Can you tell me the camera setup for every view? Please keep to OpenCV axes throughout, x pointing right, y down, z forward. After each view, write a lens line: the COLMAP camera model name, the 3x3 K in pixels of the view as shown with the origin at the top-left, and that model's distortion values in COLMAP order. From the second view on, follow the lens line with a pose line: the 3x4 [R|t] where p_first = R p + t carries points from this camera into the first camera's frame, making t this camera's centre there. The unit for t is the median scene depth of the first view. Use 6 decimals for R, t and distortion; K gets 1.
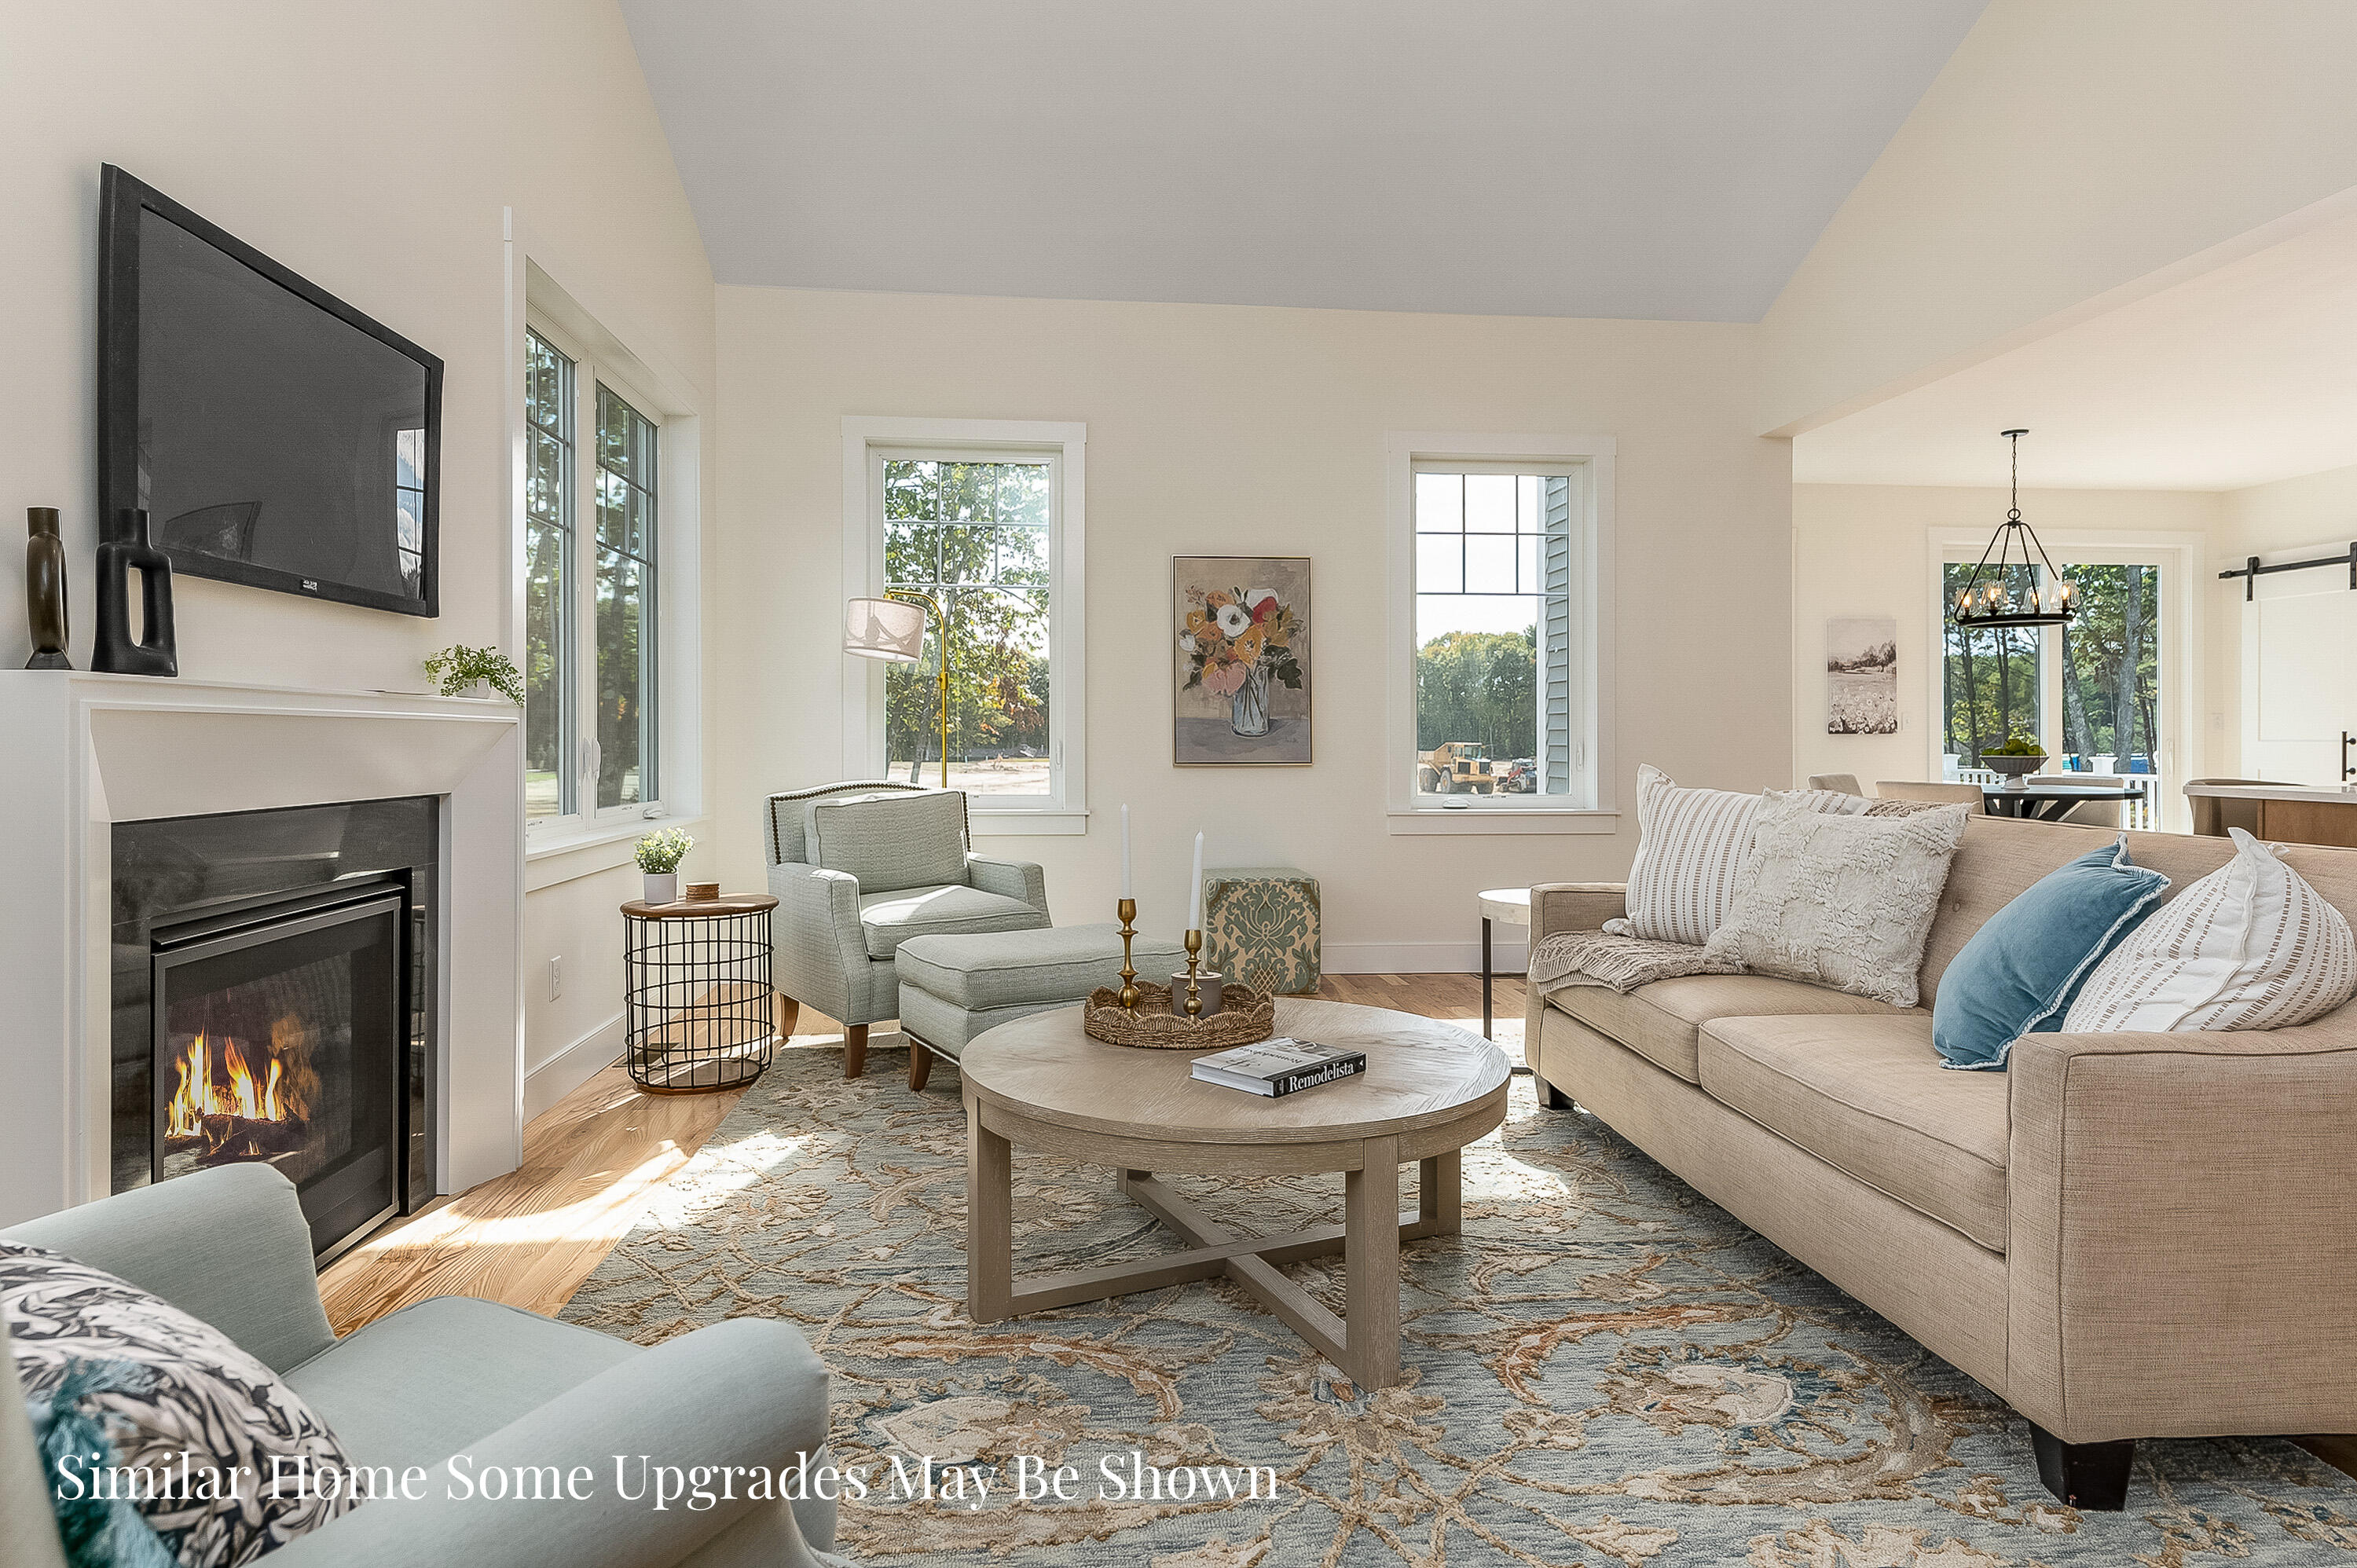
lens RADIAL K [[1305.2, 0, 1192.4], [0, 1305.2, 730.4], [0, 0, 1]] dist [0.009007, -0.001218]
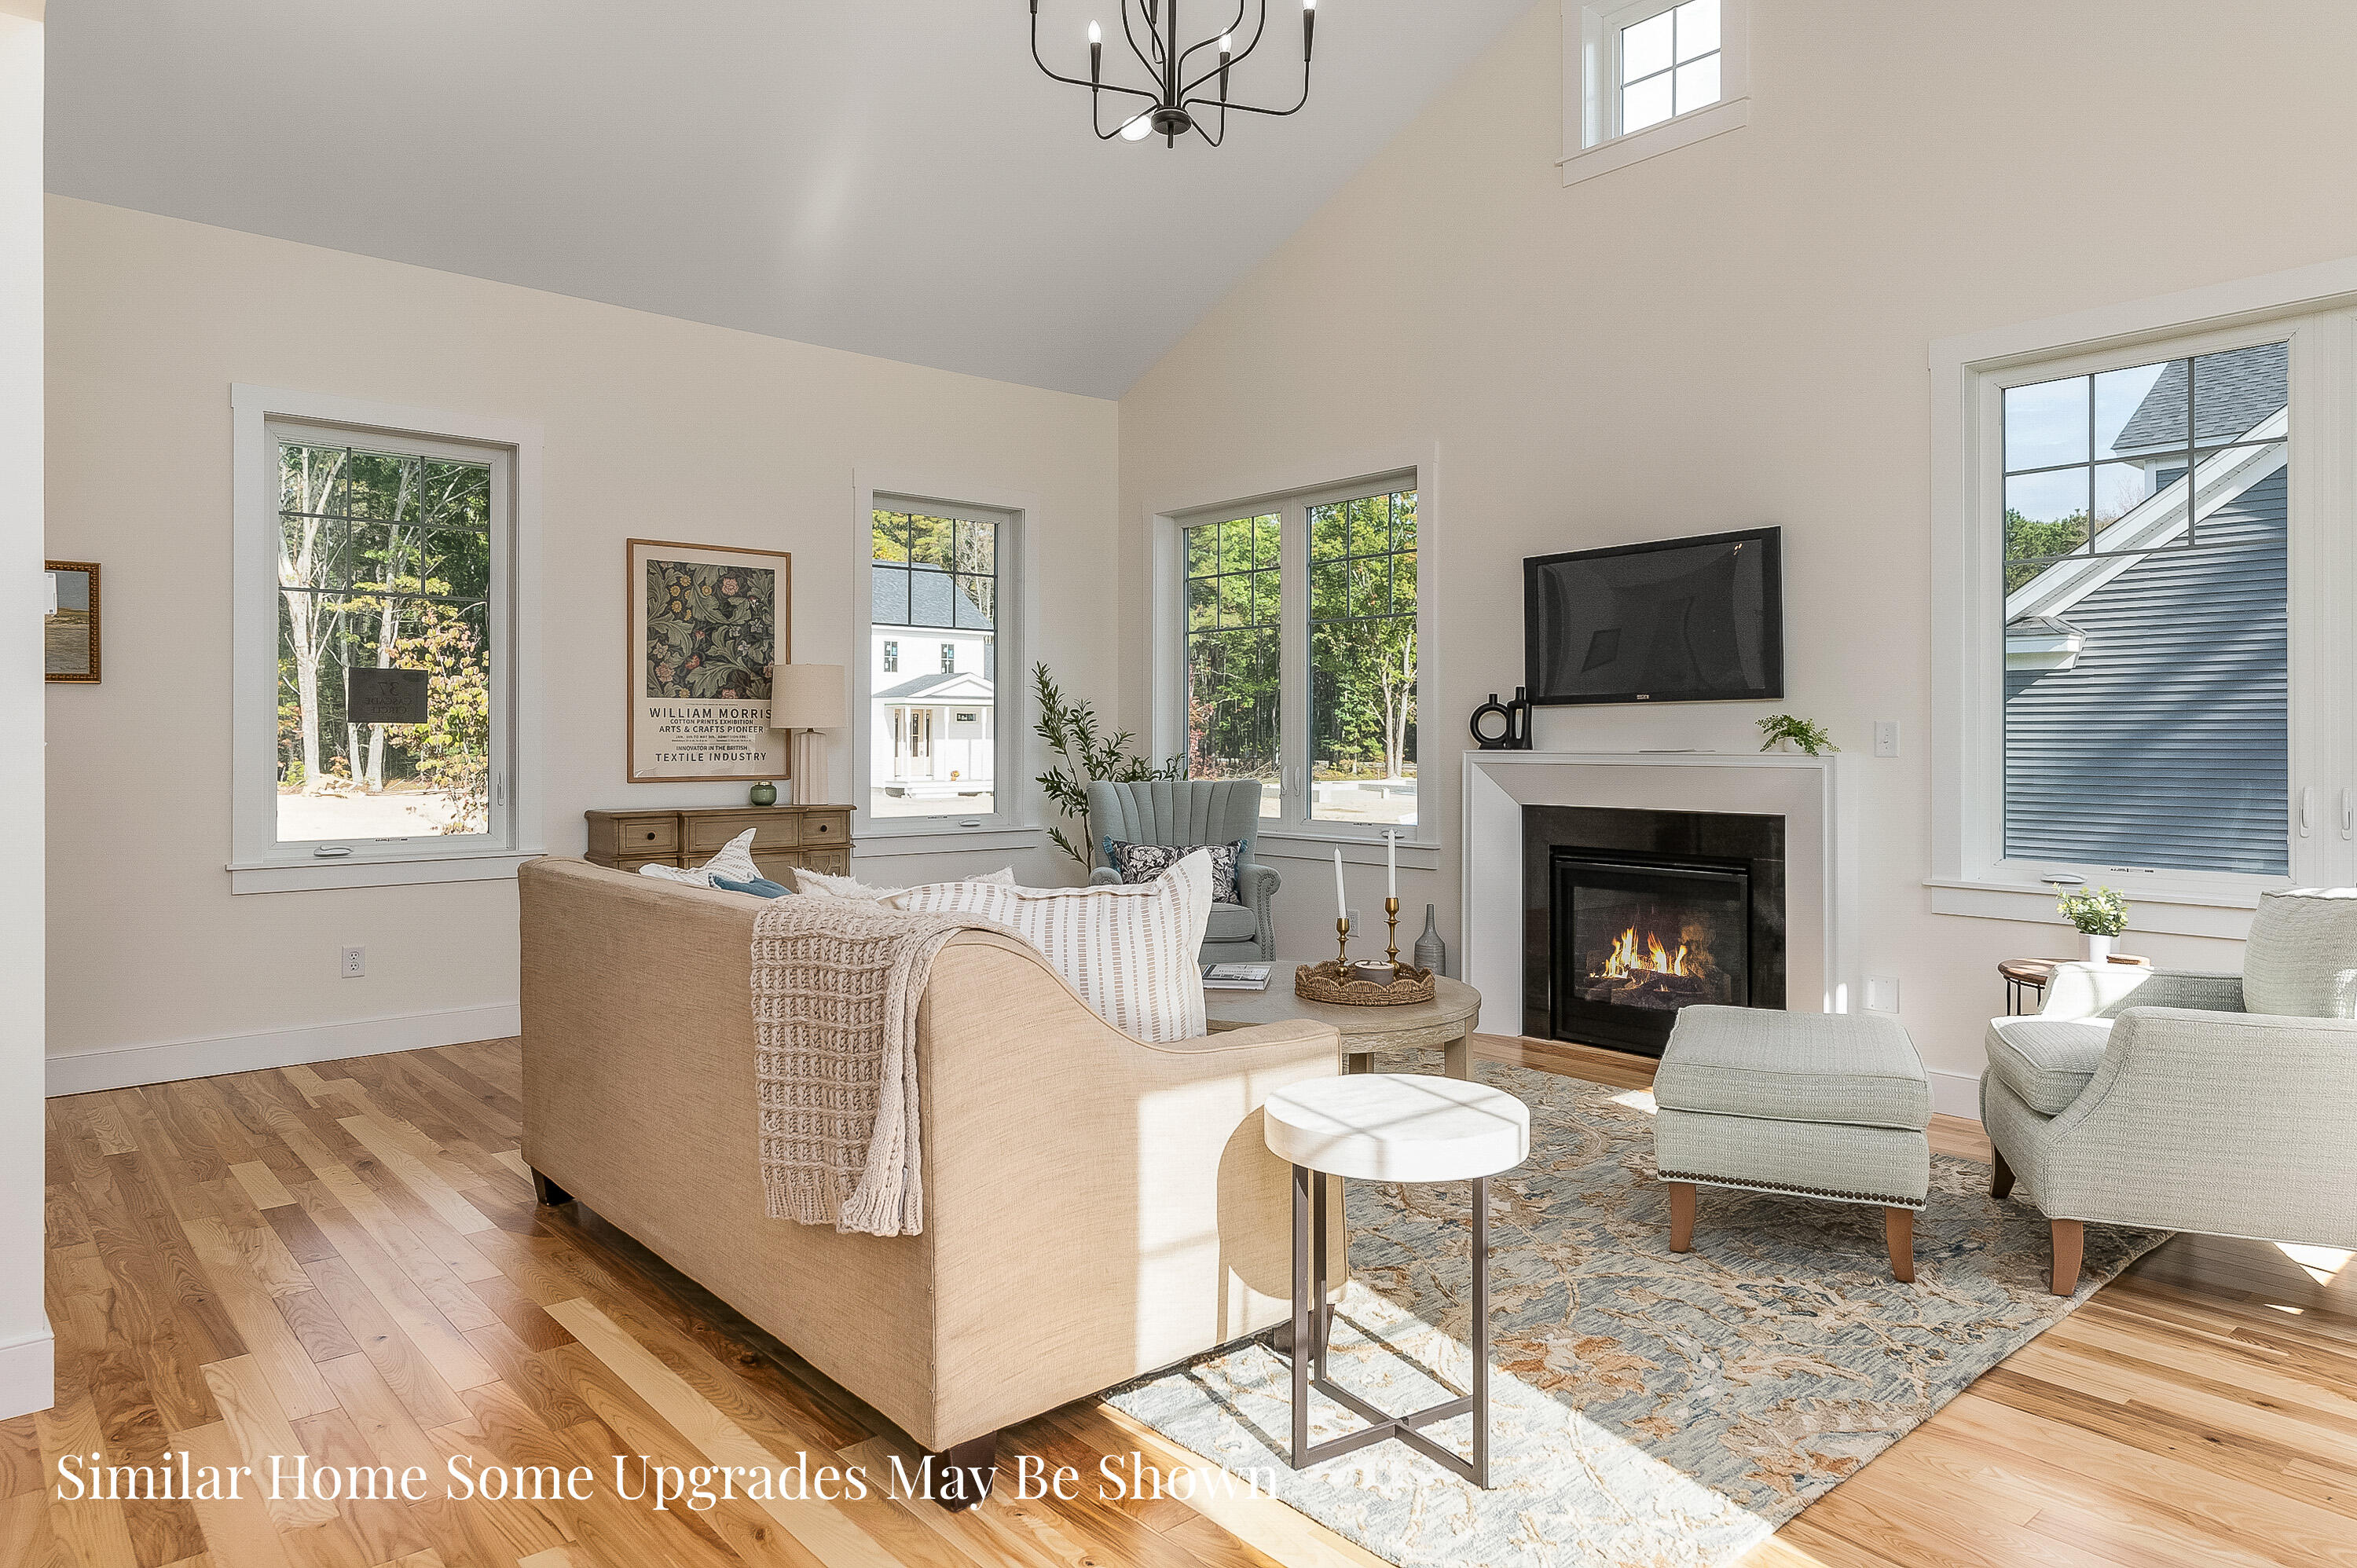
lens RADIAL K [[1447.2, 0, 1184.0], [0, 1447.2, 740.0], [0, 0, 1]] dist [0.013905, -0.000004]
pose [[-0.816668, -0.002780, -0.577101, 0.703510], [0.001650, 0.999973, -0.007152, -0.019316], [0.577106, -0.006793, -0.816641, 1.456364]]
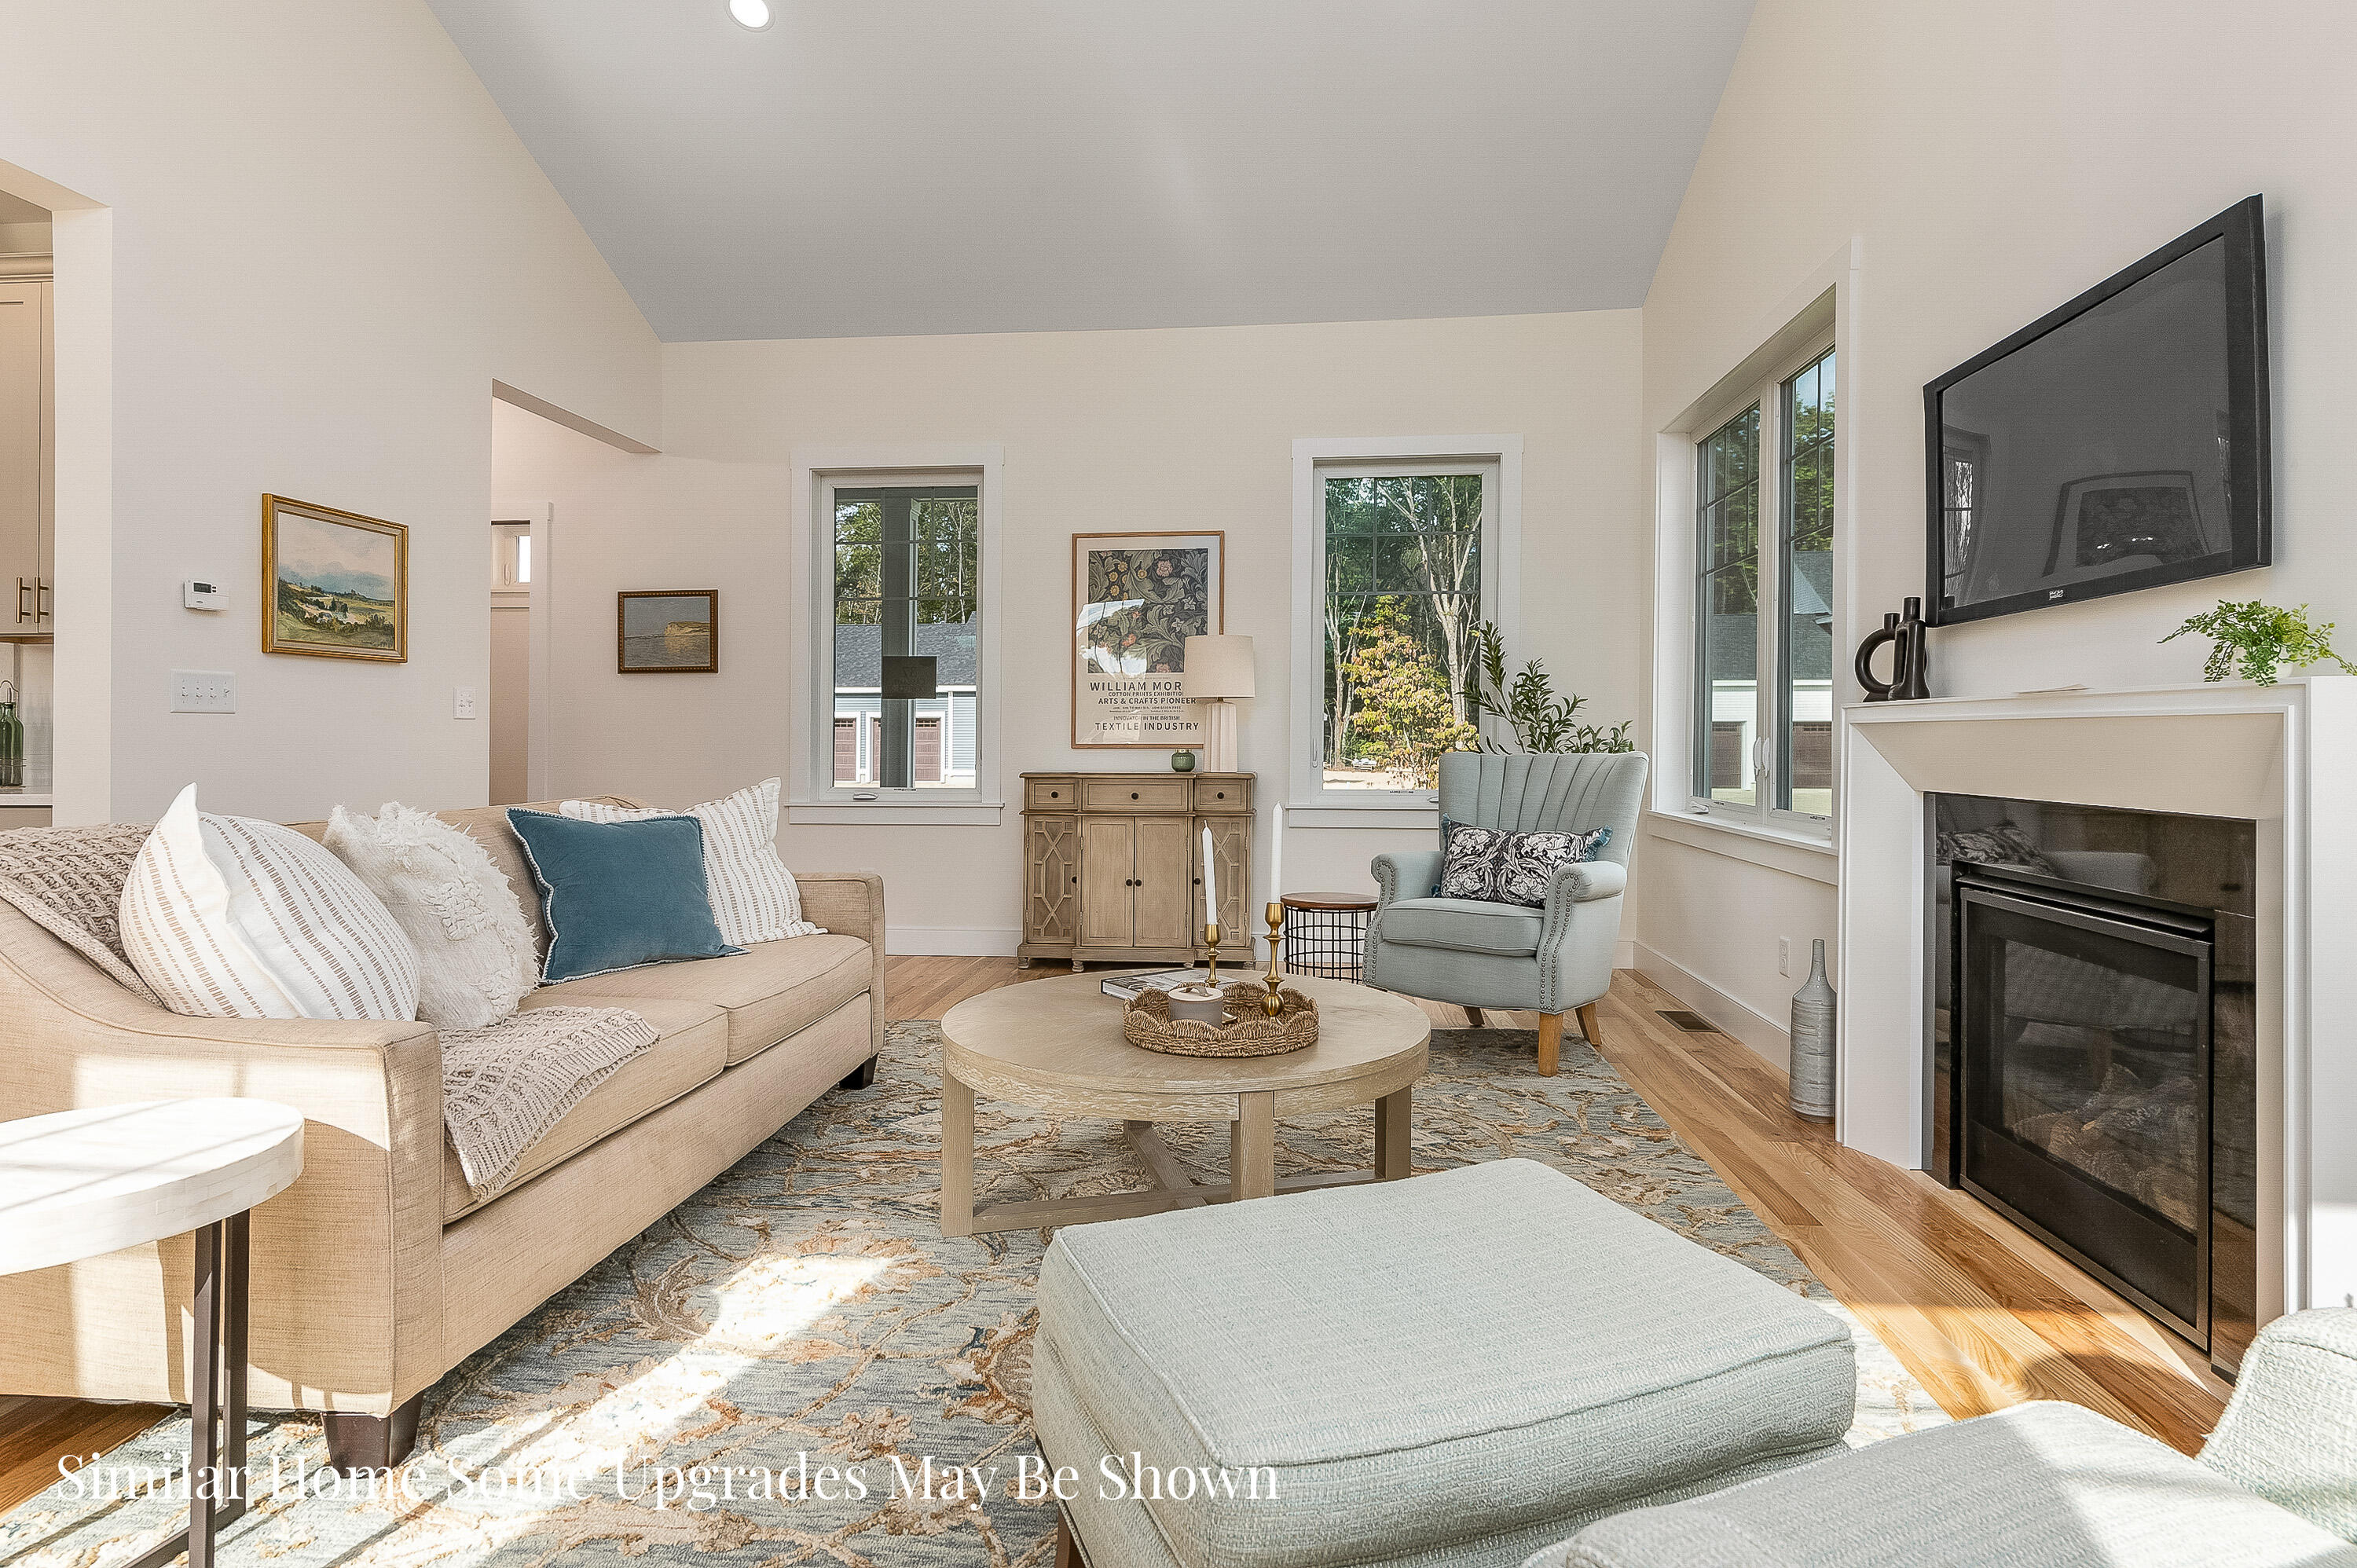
lens RADIAL K [[1240.3, 0, 1173.4], [0, 1240.3, 739.3], [0, 0, 1]] dist [0.031009, -0.019746]
pose [[-0.979084, -0.003486, 0.203427, -0.111204], [-0.004637, 0.999976, -0.005180, 0.009578], [-0.203404, -0.006015, -0.979076, 1.305334]]
